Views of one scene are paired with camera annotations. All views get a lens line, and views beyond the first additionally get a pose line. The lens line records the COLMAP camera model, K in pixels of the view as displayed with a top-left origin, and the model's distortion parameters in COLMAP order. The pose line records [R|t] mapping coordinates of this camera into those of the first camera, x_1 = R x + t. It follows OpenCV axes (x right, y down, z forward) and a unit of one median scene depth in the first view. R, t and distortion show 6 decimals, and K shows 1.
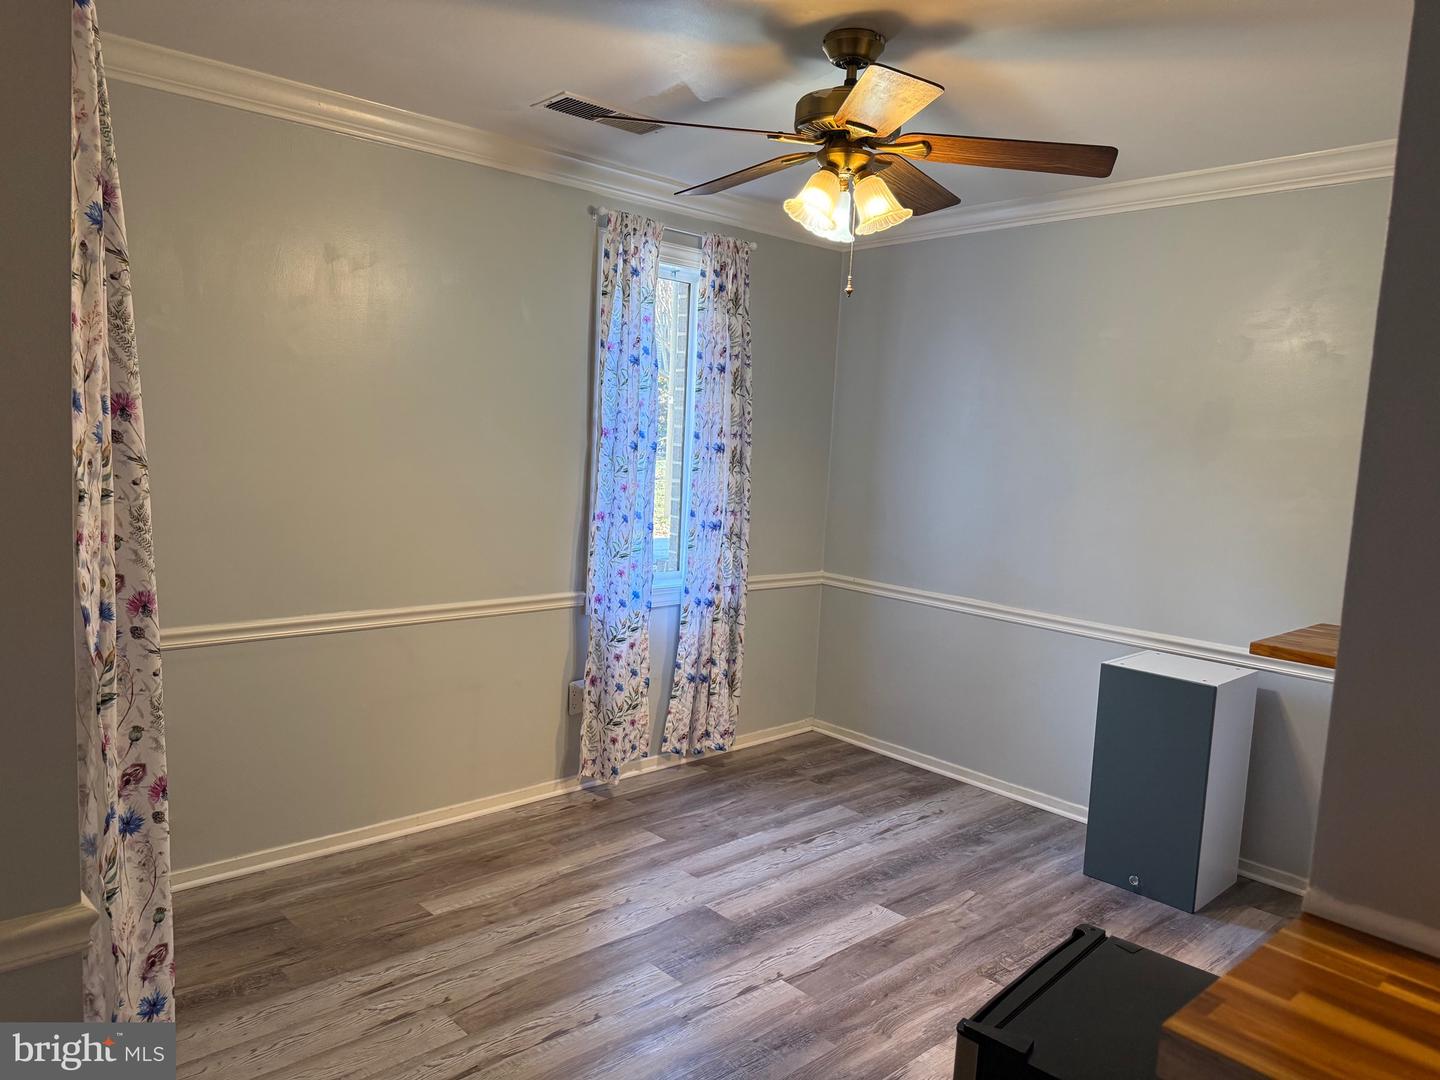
lens RADIAL K [[1011.9, 0, 725.4], [0, 1011.9, 542.2], [0, 0, 1]] dist [0.137719, -0.202903]
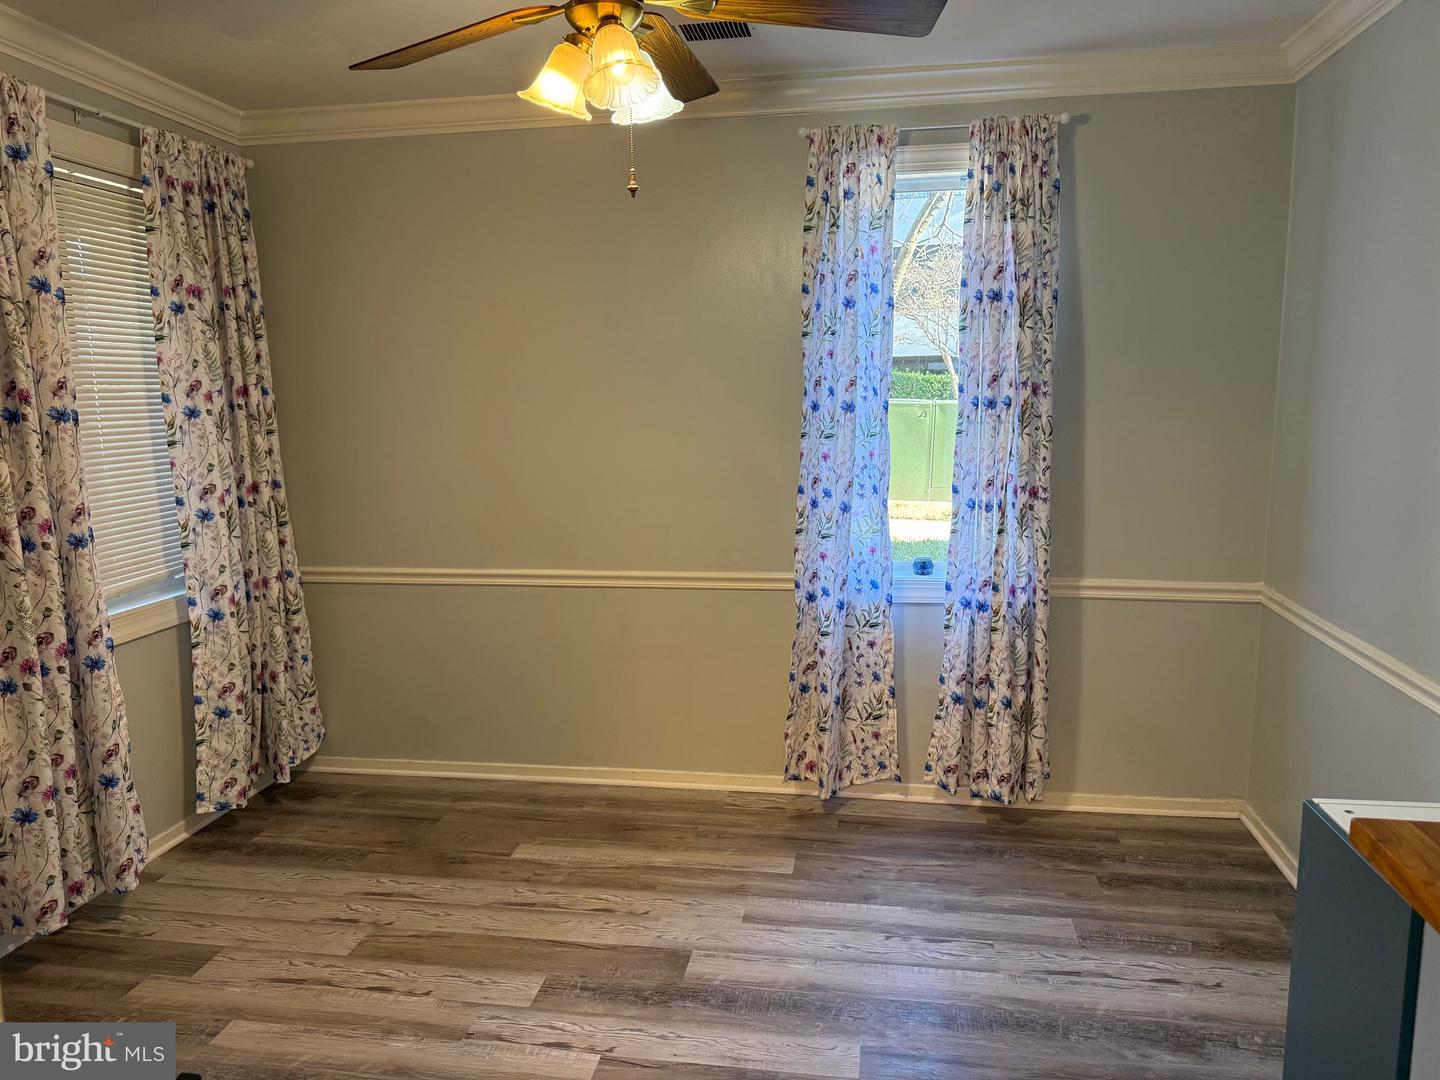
lens RADIAL K [[1019.6, 0, 719.9], [0, 1019.6, 546.0], [0, 0, 1]] dist [0.113085, -0.161886]
pose [[0.608937, 0.067988, -0.790299, 0.506587], [-0.042738, 0.997685, 0.052898, -0.019455], [0.792066, 0.001565, 0.610433, 0.390356]]
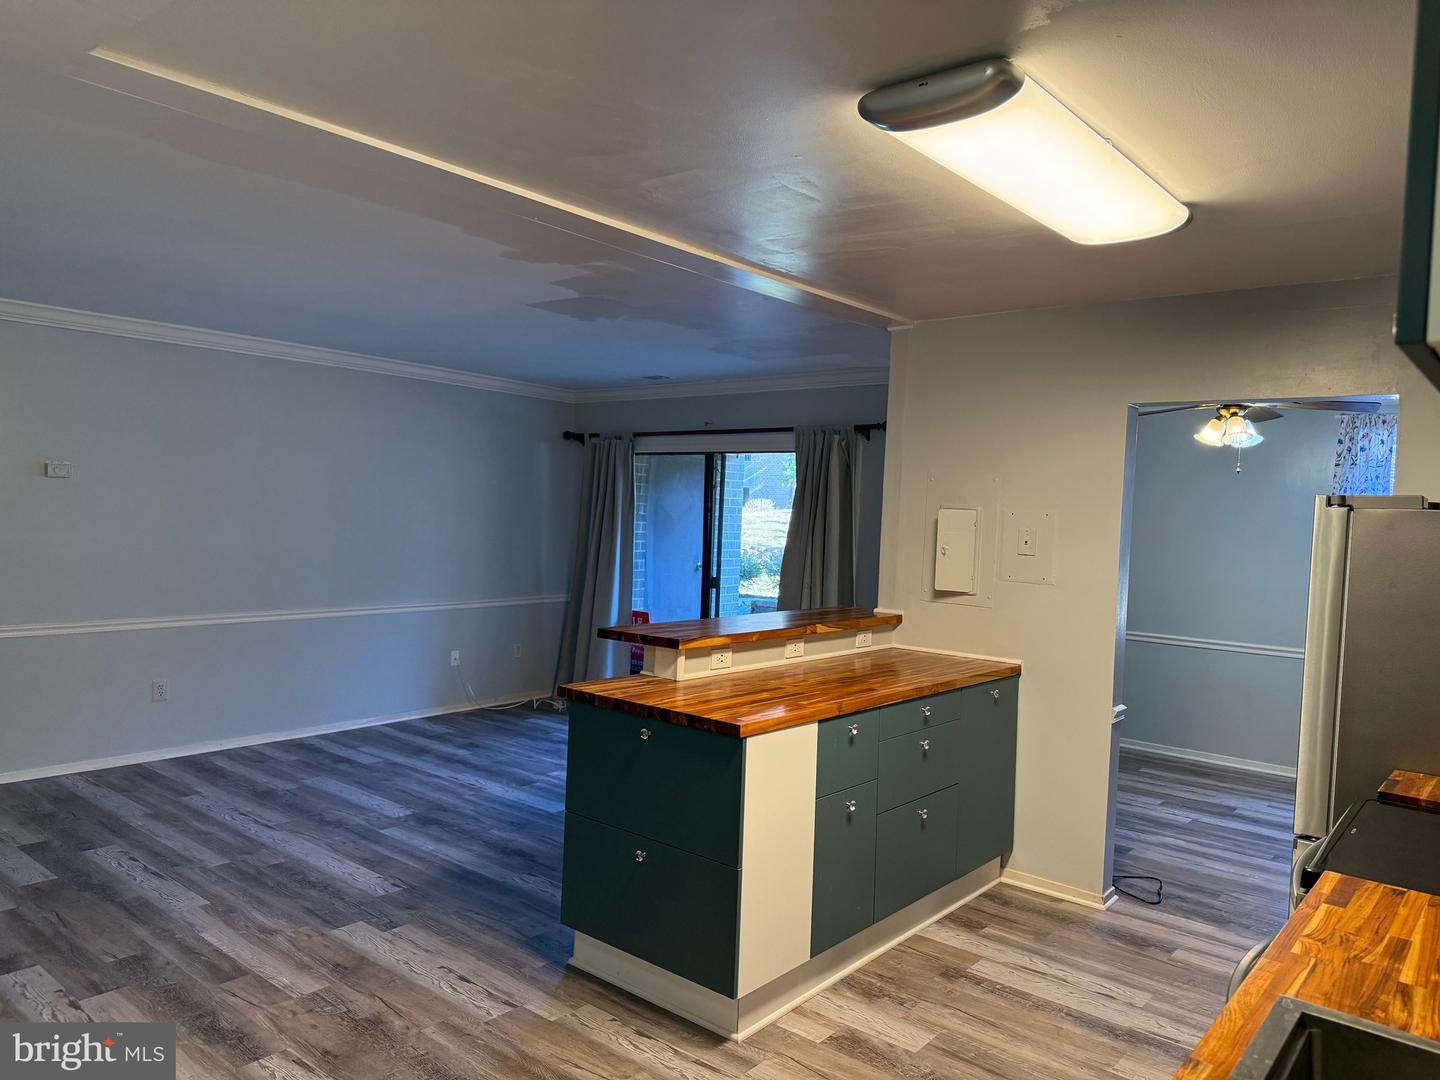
lens RADIAL K [[1004.9, 0, 710.4], [0, 1004.9, 541.8], [0, 0, 1]] dist [0.050000, -0.070556]
pose [[0.119772, -0.008653, -0.992764, 1.279391], [-0.141715, 0.989573, -0.025722, 0.055935], [0.982635, 0.143770, 0.117297, -0.140557]]
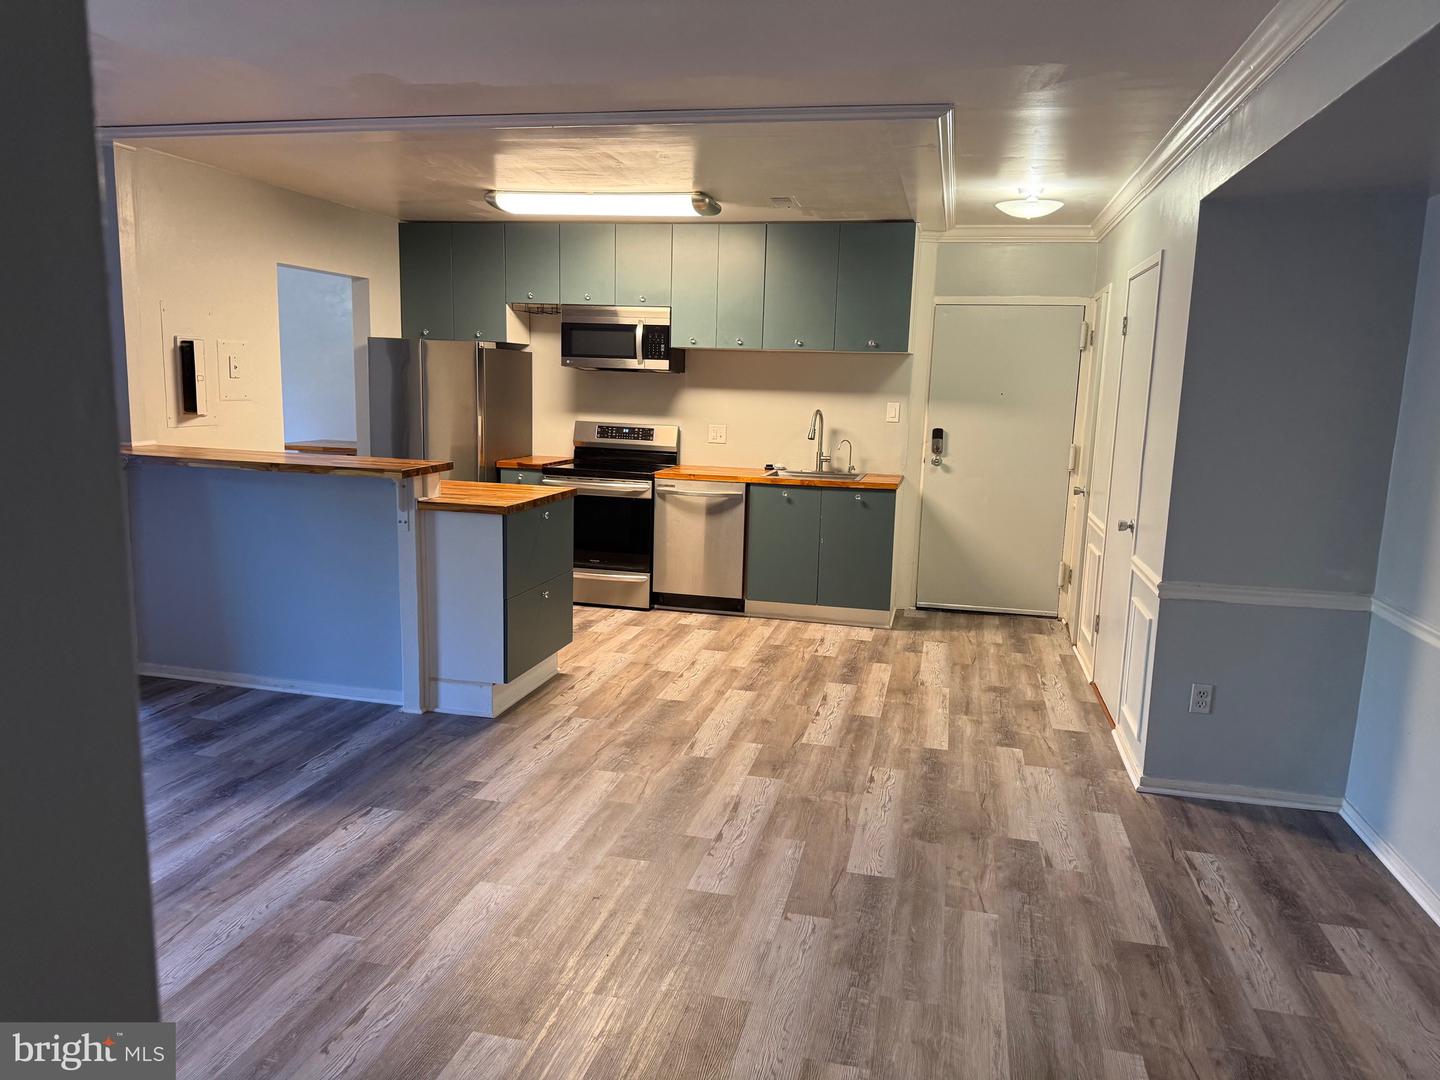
lens RADIAL K [[1003.6, 0, 718.1], [0, 1003.6, 553.6], [0, 0, 1]] dist [0.113018, -0.147827]
pose [[0.838891, -0.116615, 0.531660, 0.070861], [0.069449, 0.991728, 0.107946, 0.121275], [-0.539850, -0.053632, 0.840051, -1.142393]]
